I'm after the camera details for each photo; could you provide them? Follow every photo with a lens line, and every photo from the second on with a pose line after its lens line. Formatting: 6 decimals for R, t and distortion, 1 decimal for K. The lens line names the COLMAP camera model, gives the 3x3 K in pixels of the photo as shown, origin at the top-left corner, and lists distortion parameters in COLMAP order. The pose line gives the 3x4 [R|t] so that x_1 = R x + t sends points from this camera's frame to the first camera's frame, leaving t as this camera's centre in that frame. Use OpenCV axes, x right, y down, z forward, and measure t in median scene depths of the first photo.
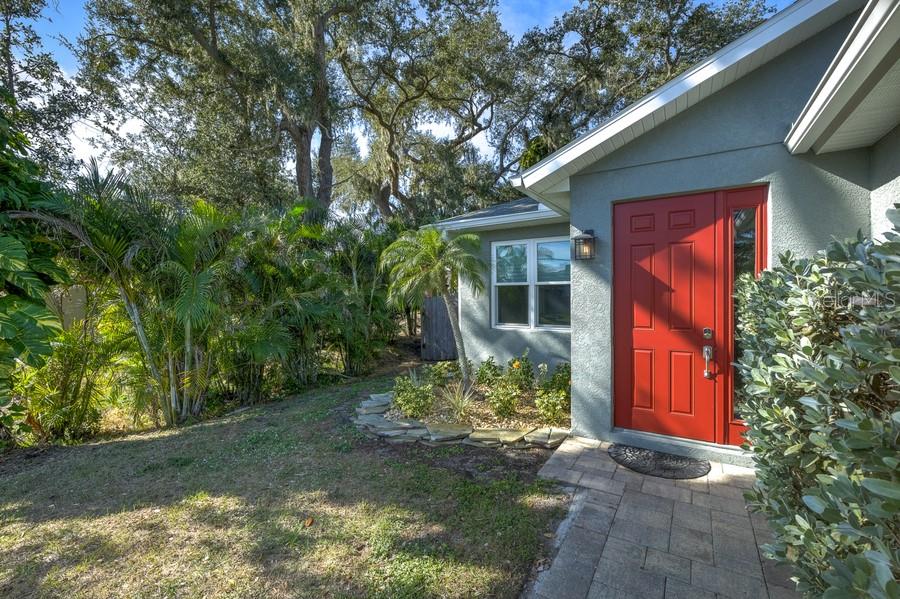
lens RADIAL K [[389.8, 0, 450.0], [0, 389.8, 299.5], [0, 0, 1]] dist [0.000147, -0.000086]
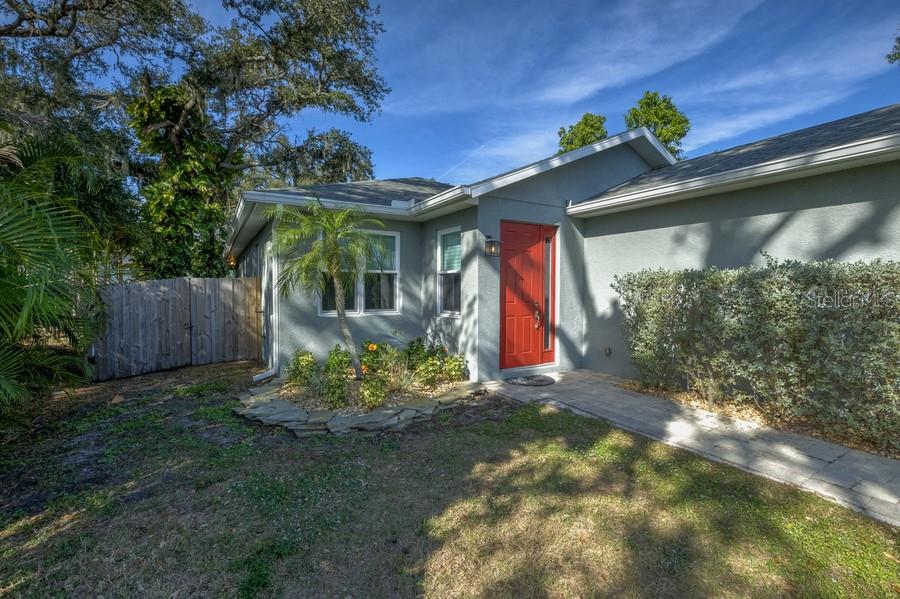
lens RADIAL K [[401.1, 0, 450.4], [0, 401.1, 288.8], [0, 0, 1]] dist [0.001988, 0.000081]
pose [[0.459001, 0.003792, 0.888428, -1.070782], [0.006656, 0.999948, -0.007707, 0.029194], [-0.888411, 0.009451, 0.458952, 0.469425]]
